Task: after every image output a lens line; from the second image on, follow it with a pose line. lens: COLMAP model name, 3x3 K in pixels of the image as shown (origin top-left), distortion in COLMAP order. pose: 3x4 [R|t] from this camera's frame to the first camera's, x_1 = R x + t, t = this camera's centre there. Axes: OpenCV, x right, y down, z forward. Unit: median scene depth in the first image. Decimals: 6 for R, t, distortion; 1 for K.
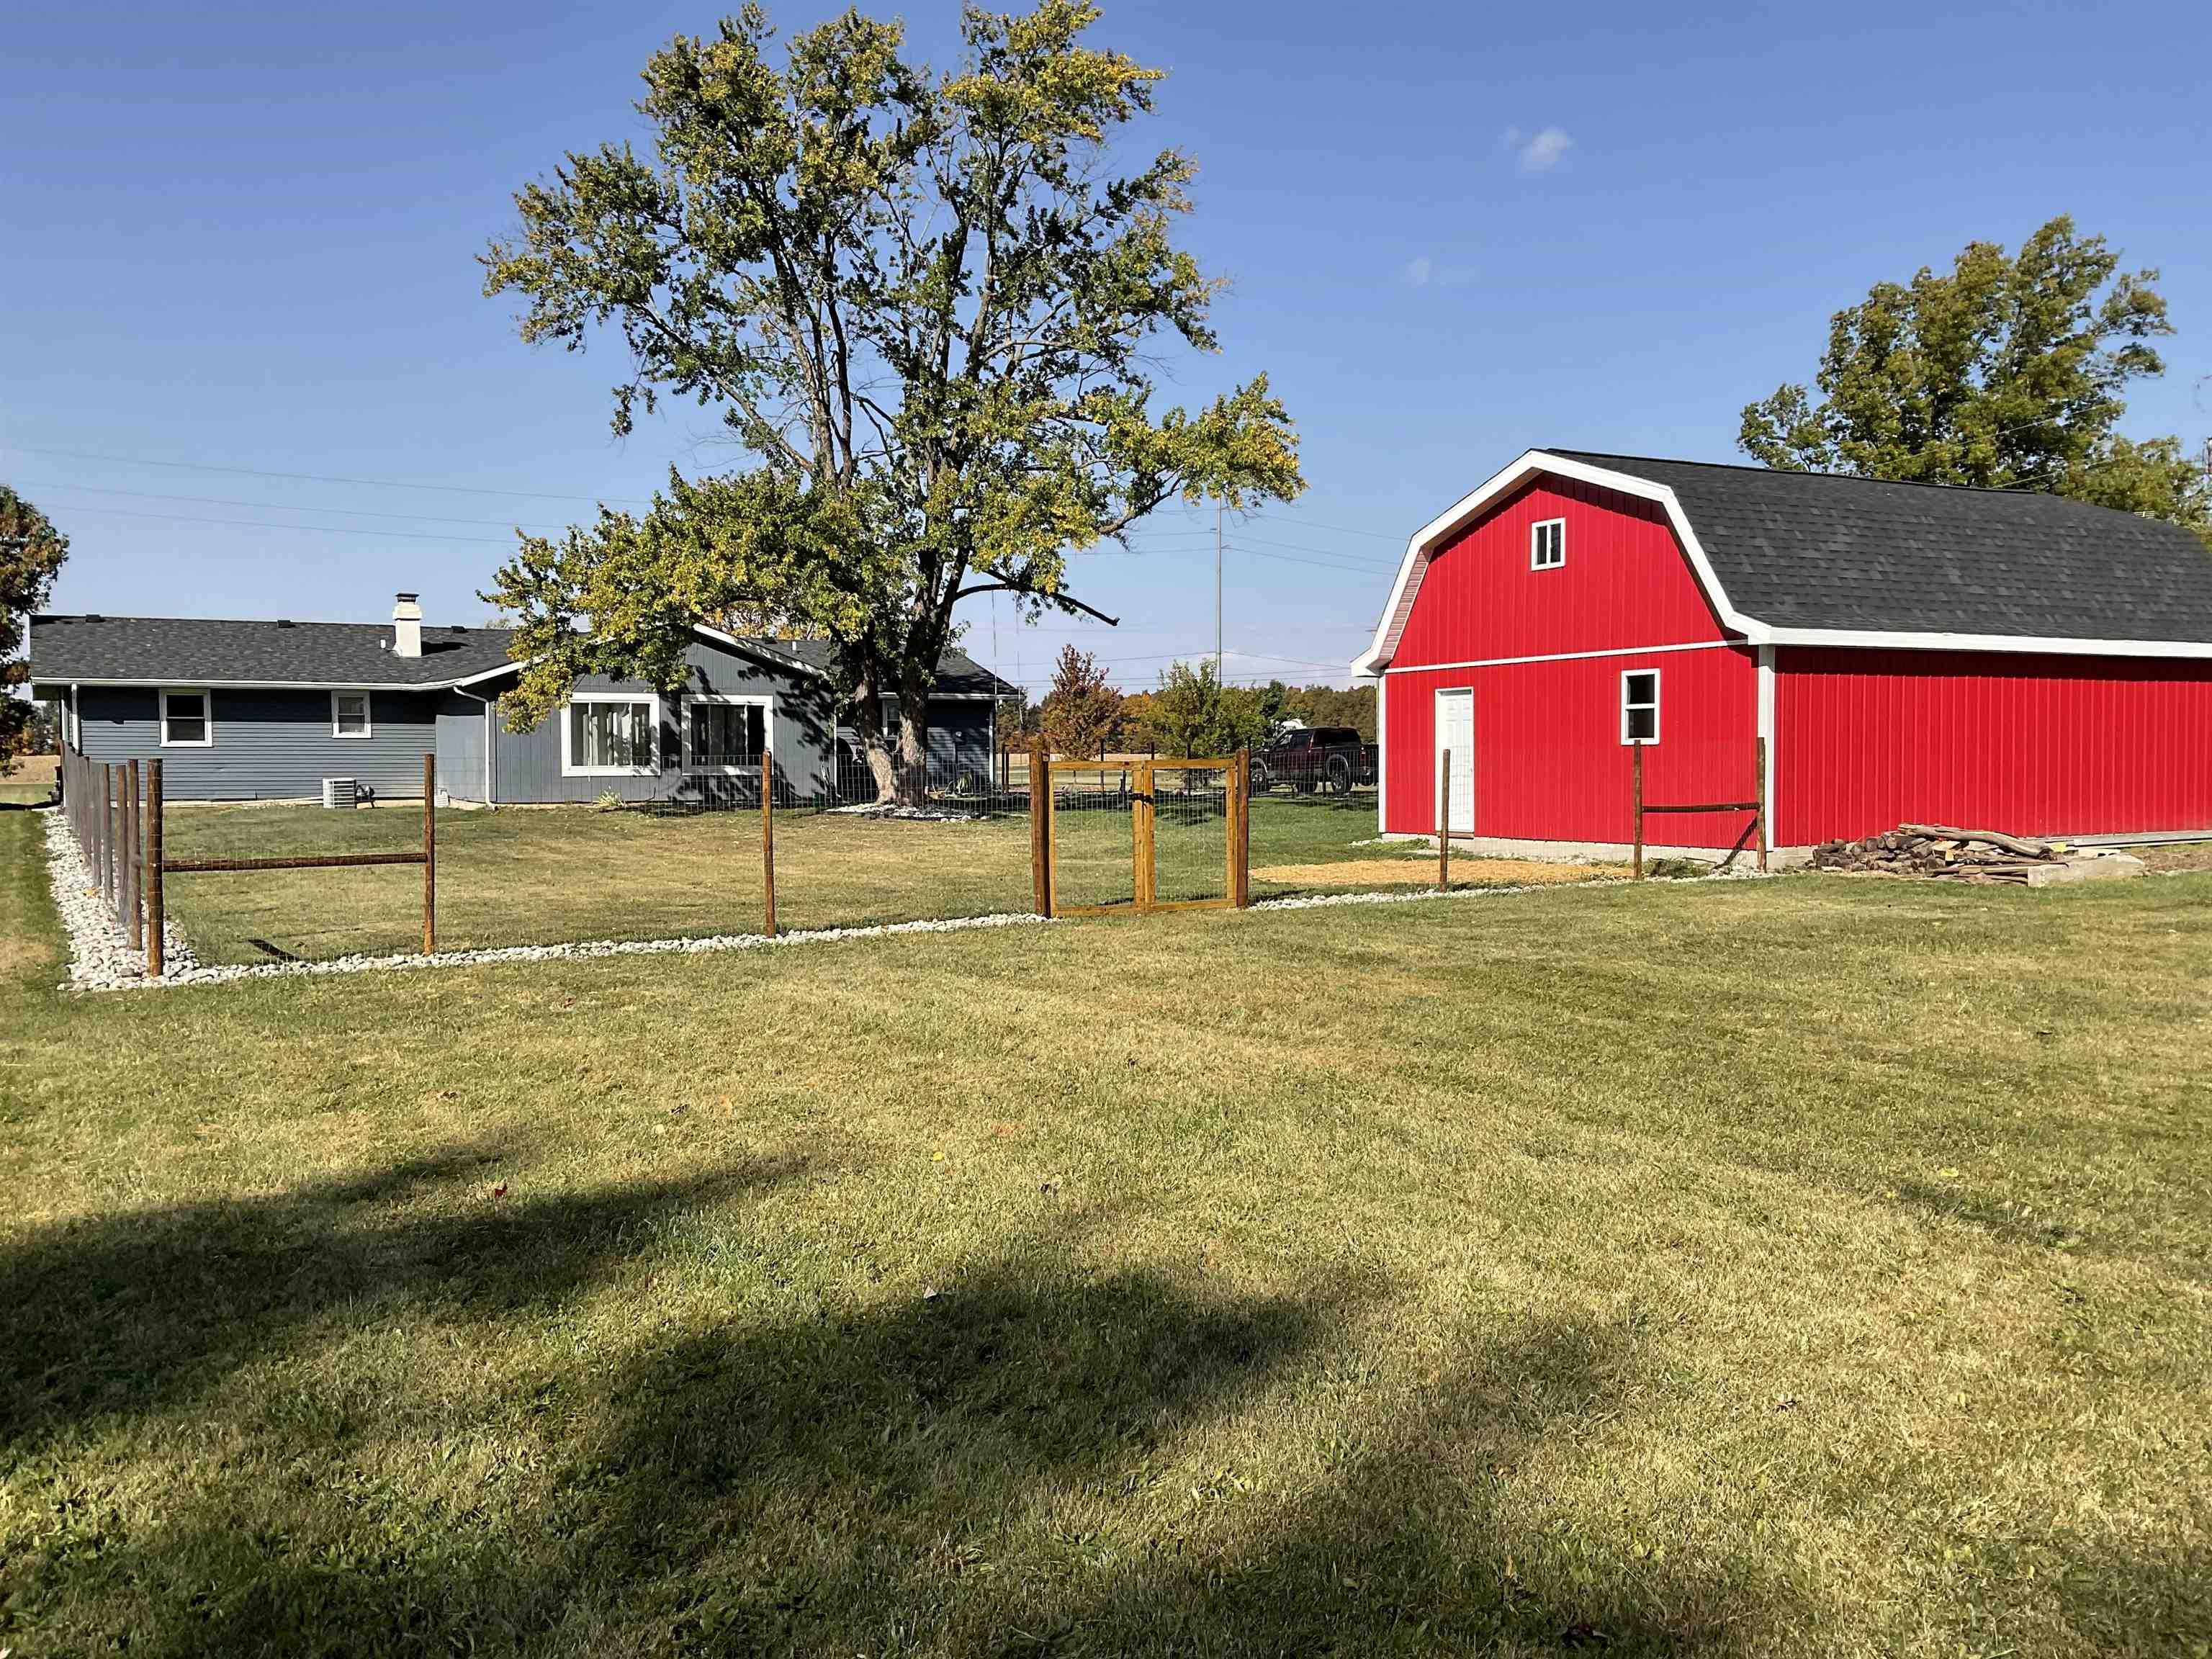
lens RADIAL K [[1840.6, 0, 1106.0], [0, 1840.6, 829.5], [0, 0, 1]] dist [0.177341, -0.404293]
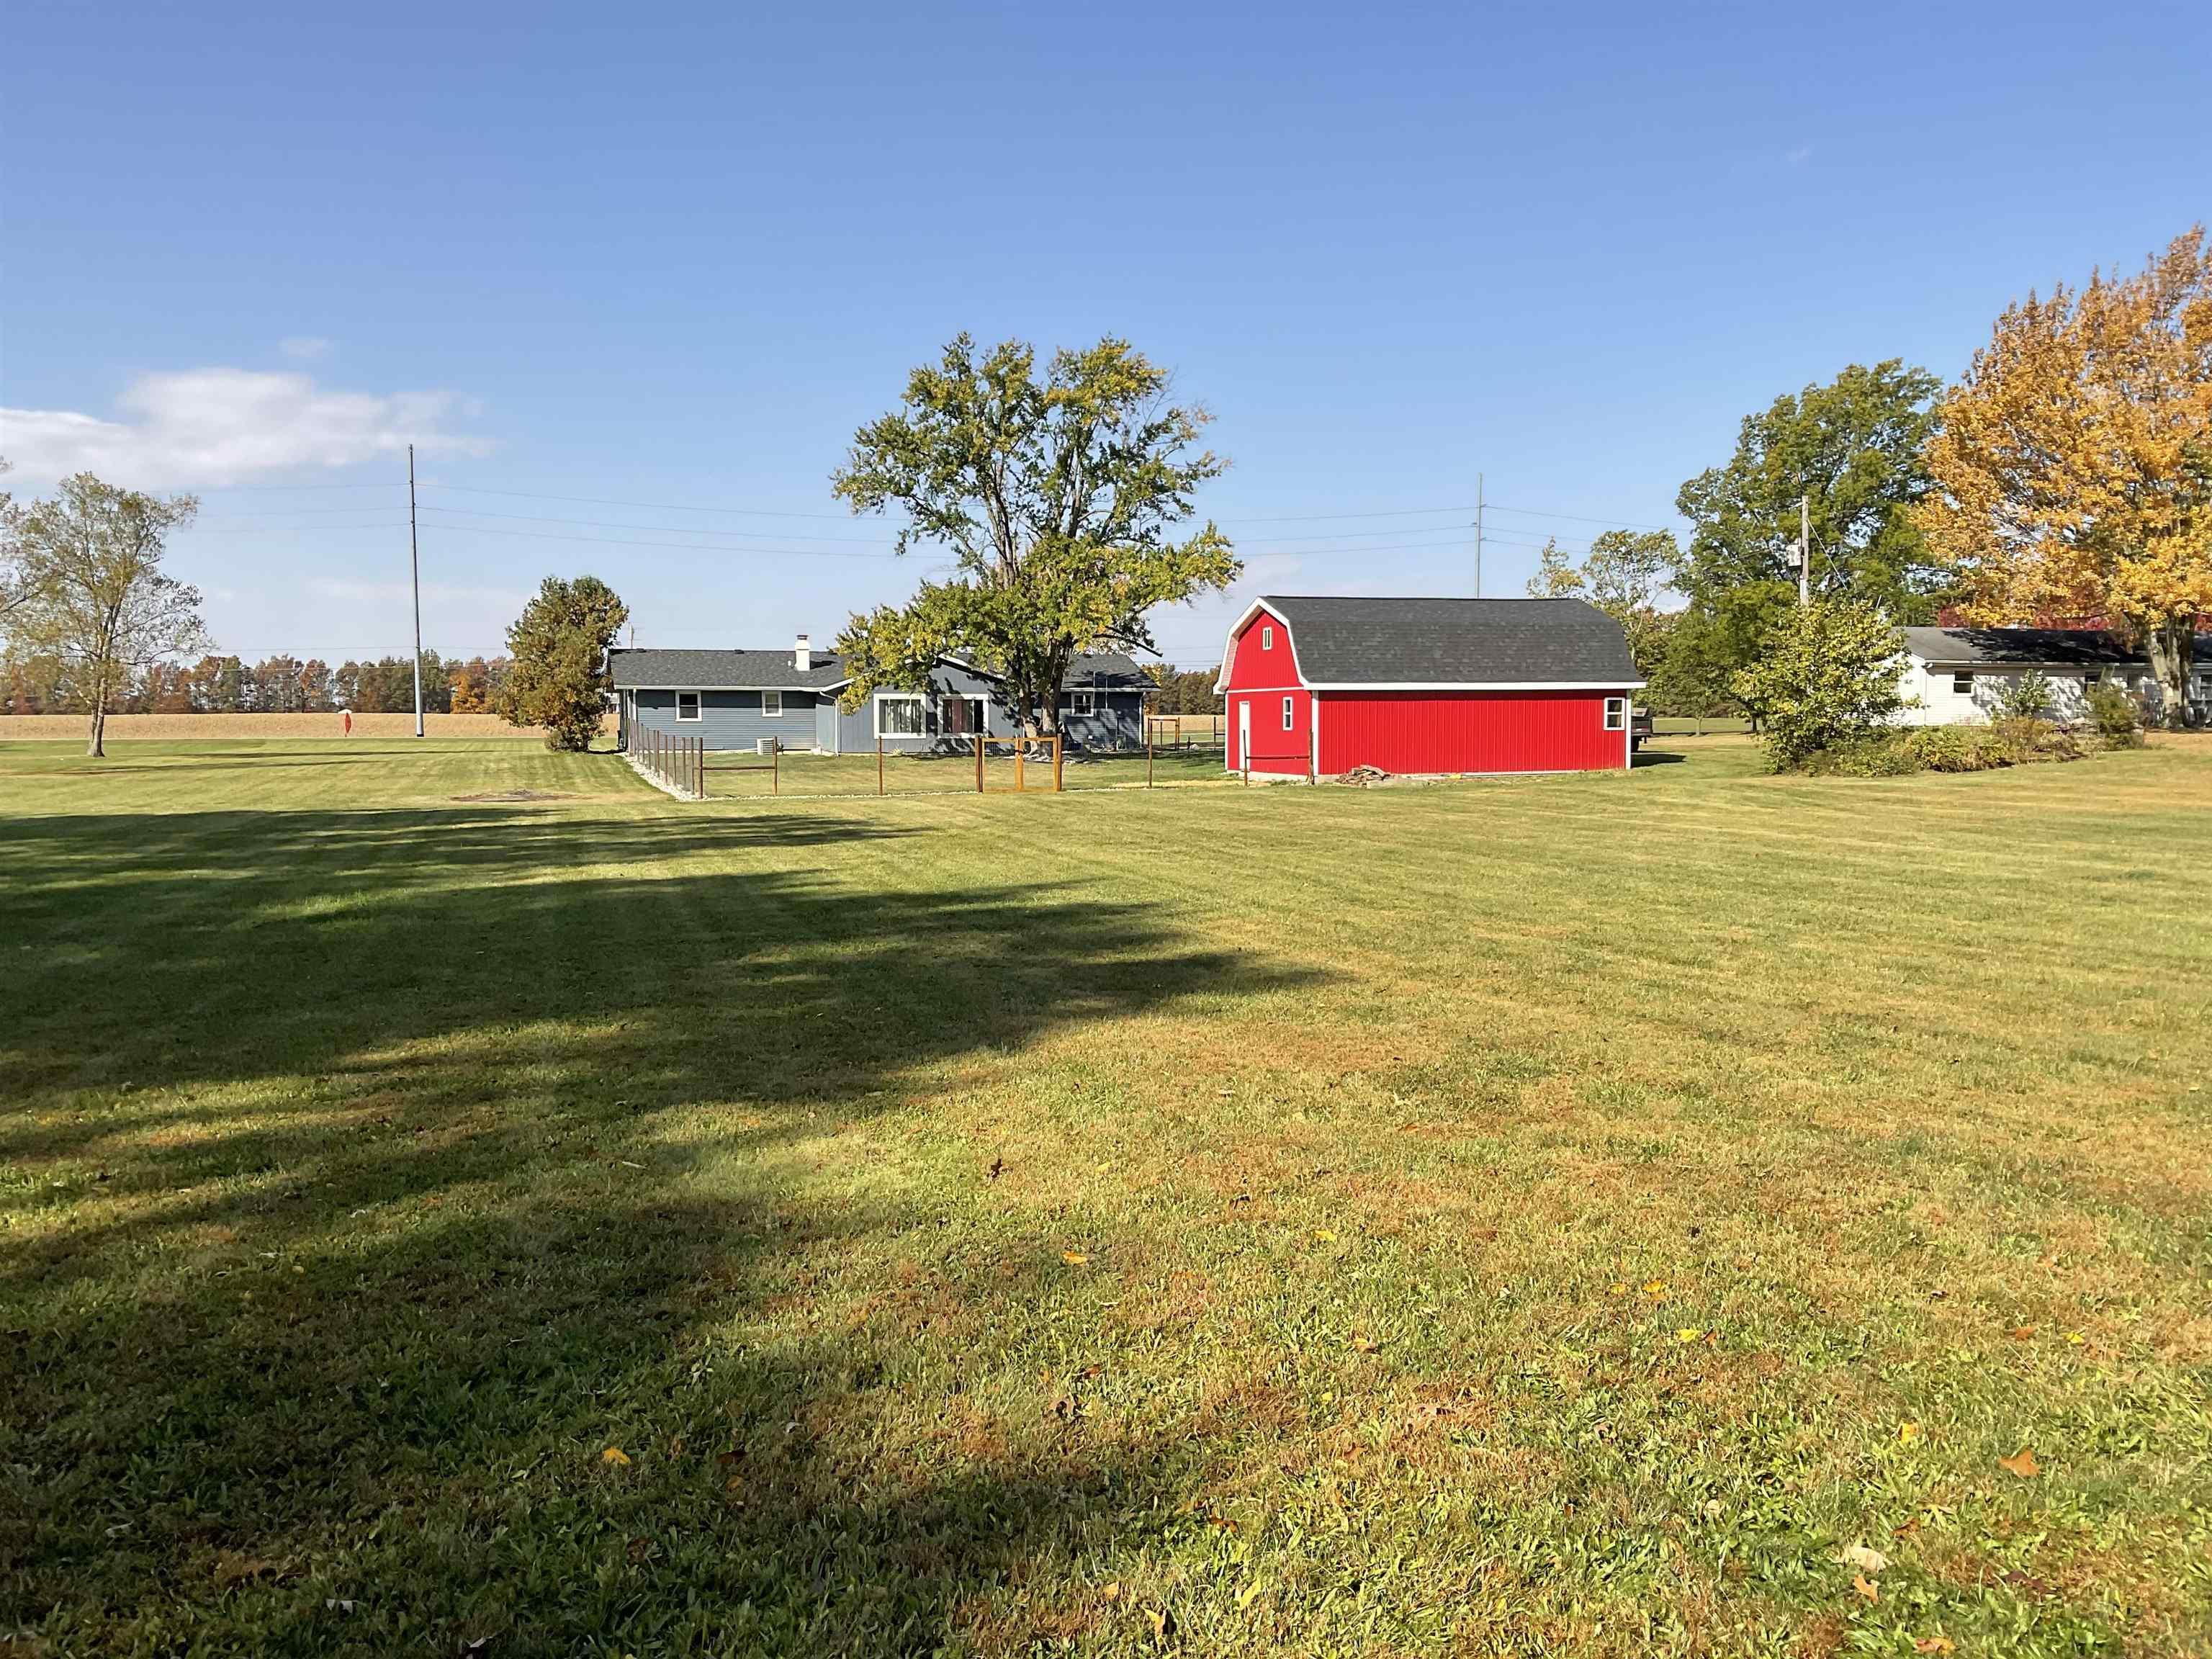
lens RADIAL K [[1840.6, 0, 1106.0], [0, 1840.6, 829.5], [0, 0, 1]] dist [0.177341, -0.404293]
pose [[0.975172, 0.017309, -0.220769, 0.363438], [-0.011683, 0.999573, 0.026765, 0.011494], [0.221138, -0.023522, 0.974959, -0.797651]]
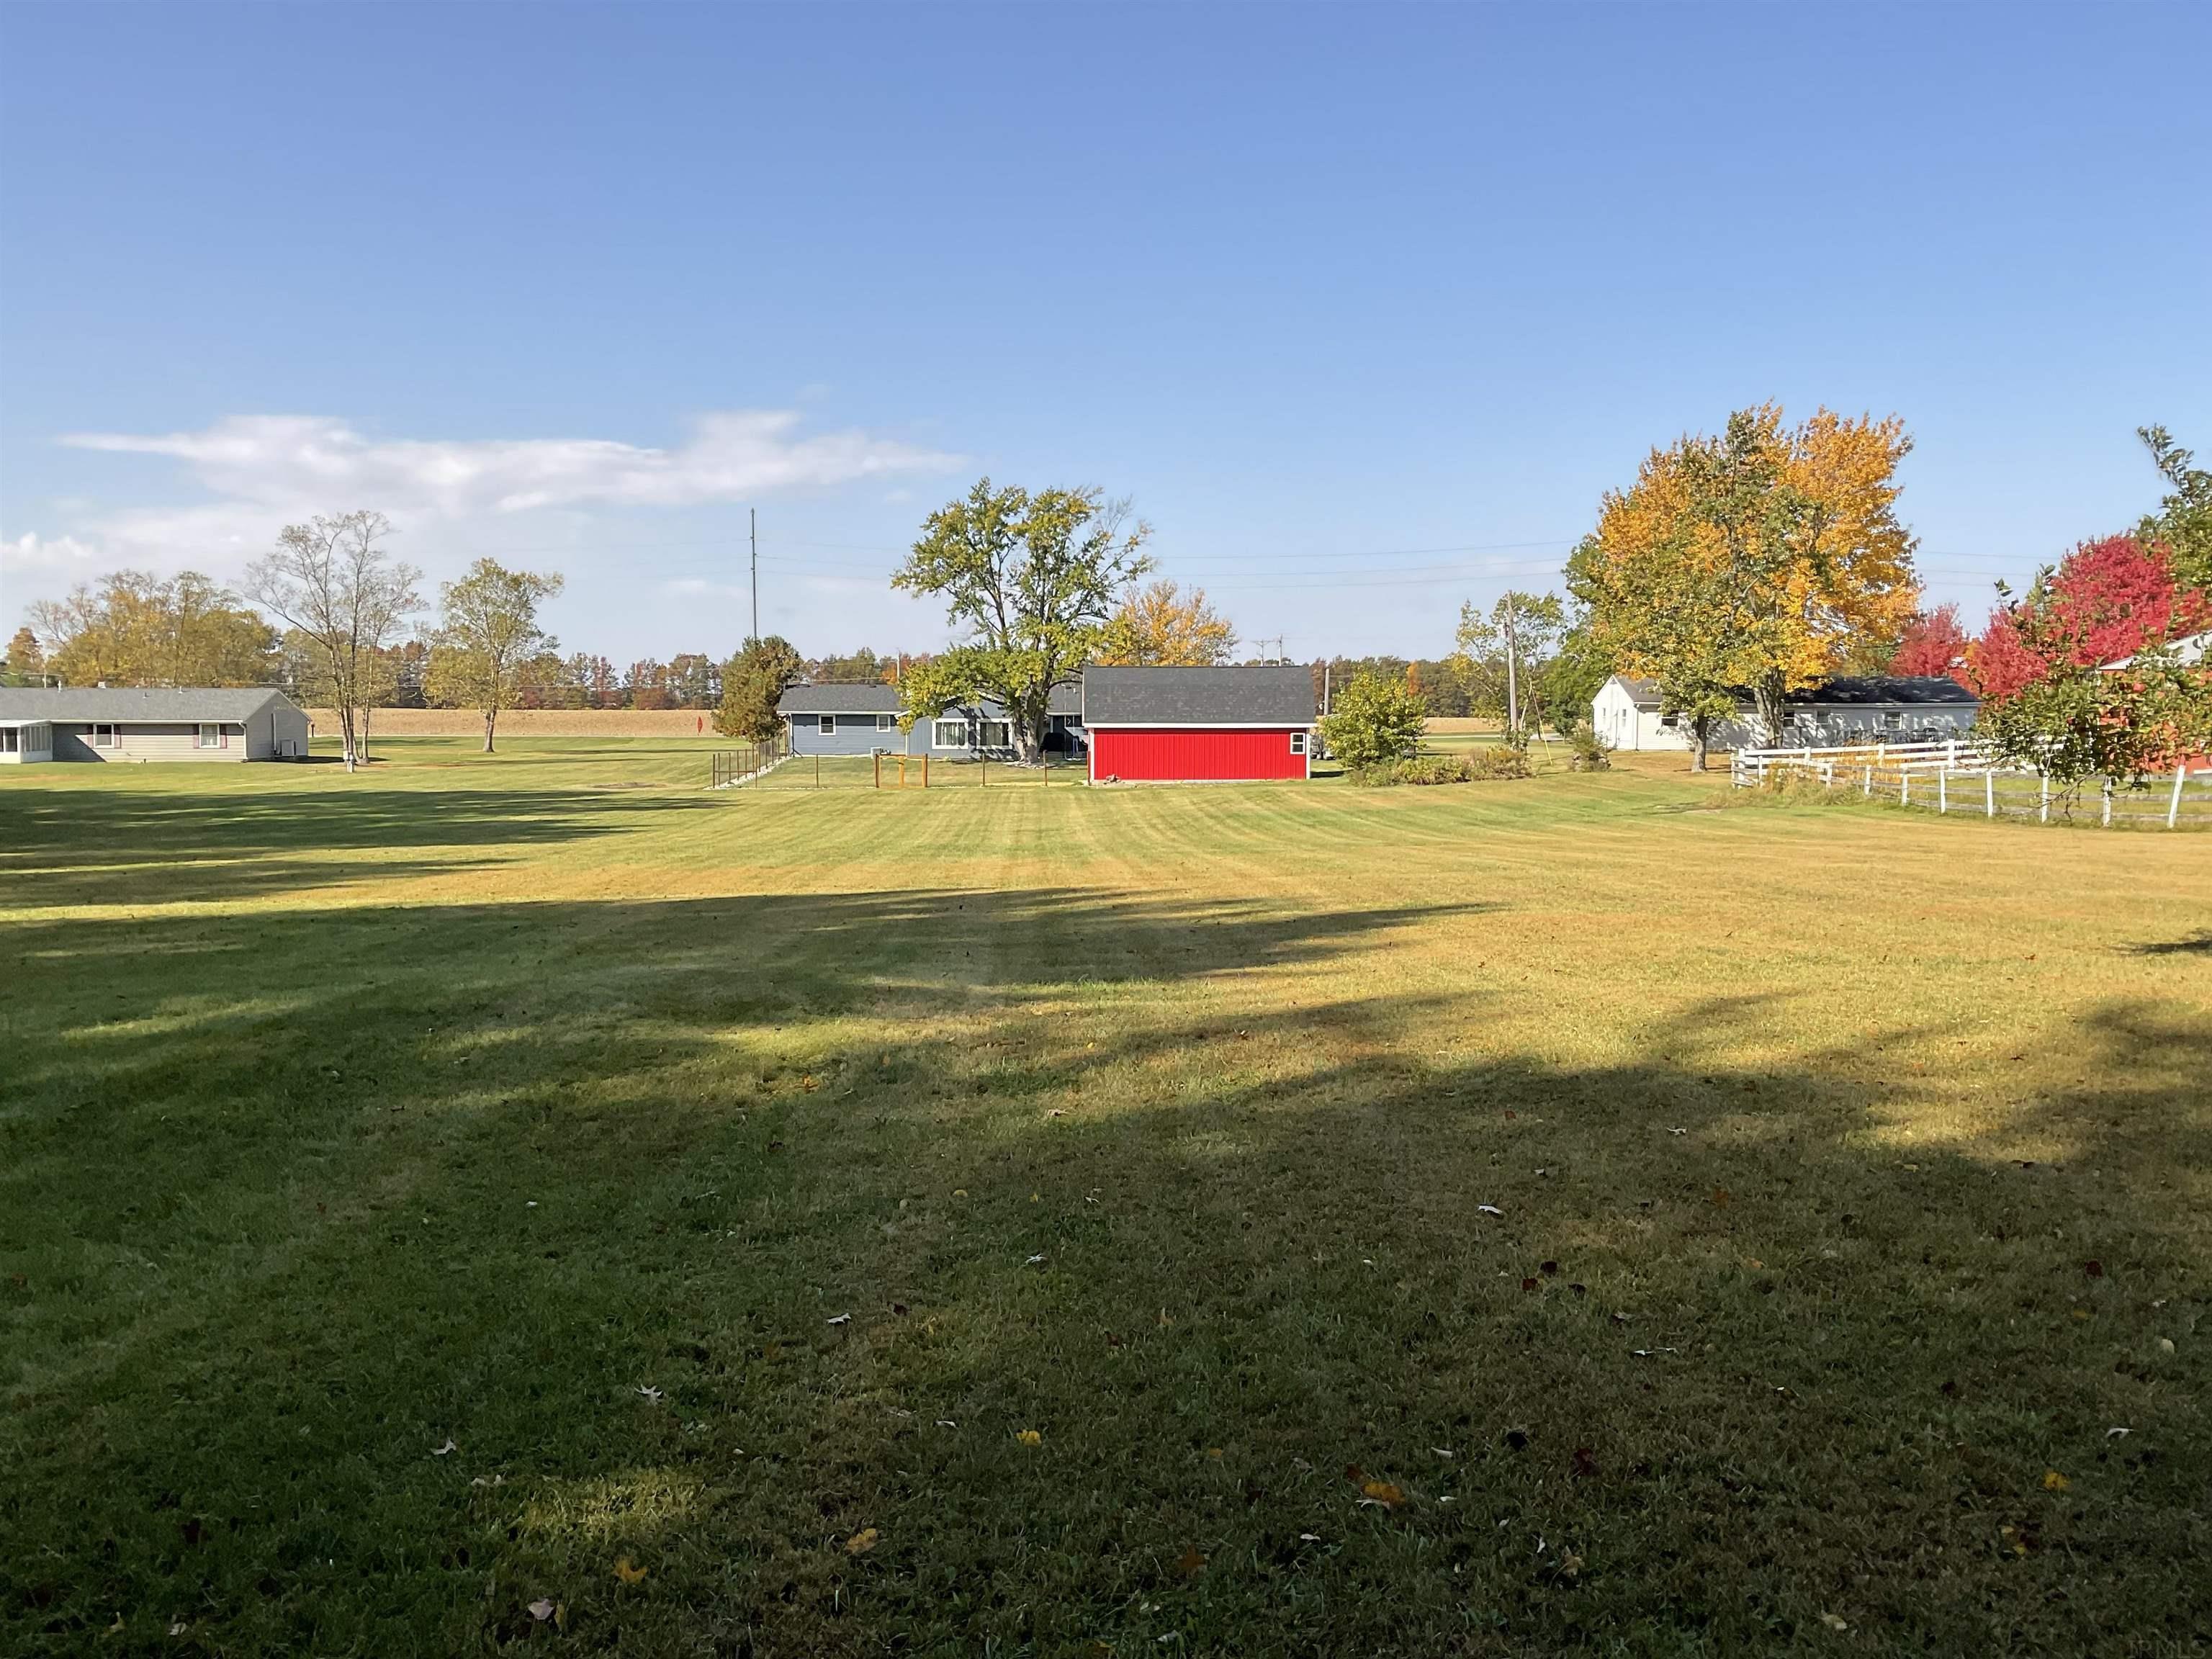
lens RADIAL K [[1762.1, 0, 1106.0], [0, 1762.1, 829.5], [0, 0, 1]] dist [0.001199, -0.000668]
pose [[0.905687, 0.037898, -0.422249, 1.090088], [-0.023955, 0.998980, 0.038279, -0.014965], [0.423269, -0.024554, 0.905671, -1.306190]]
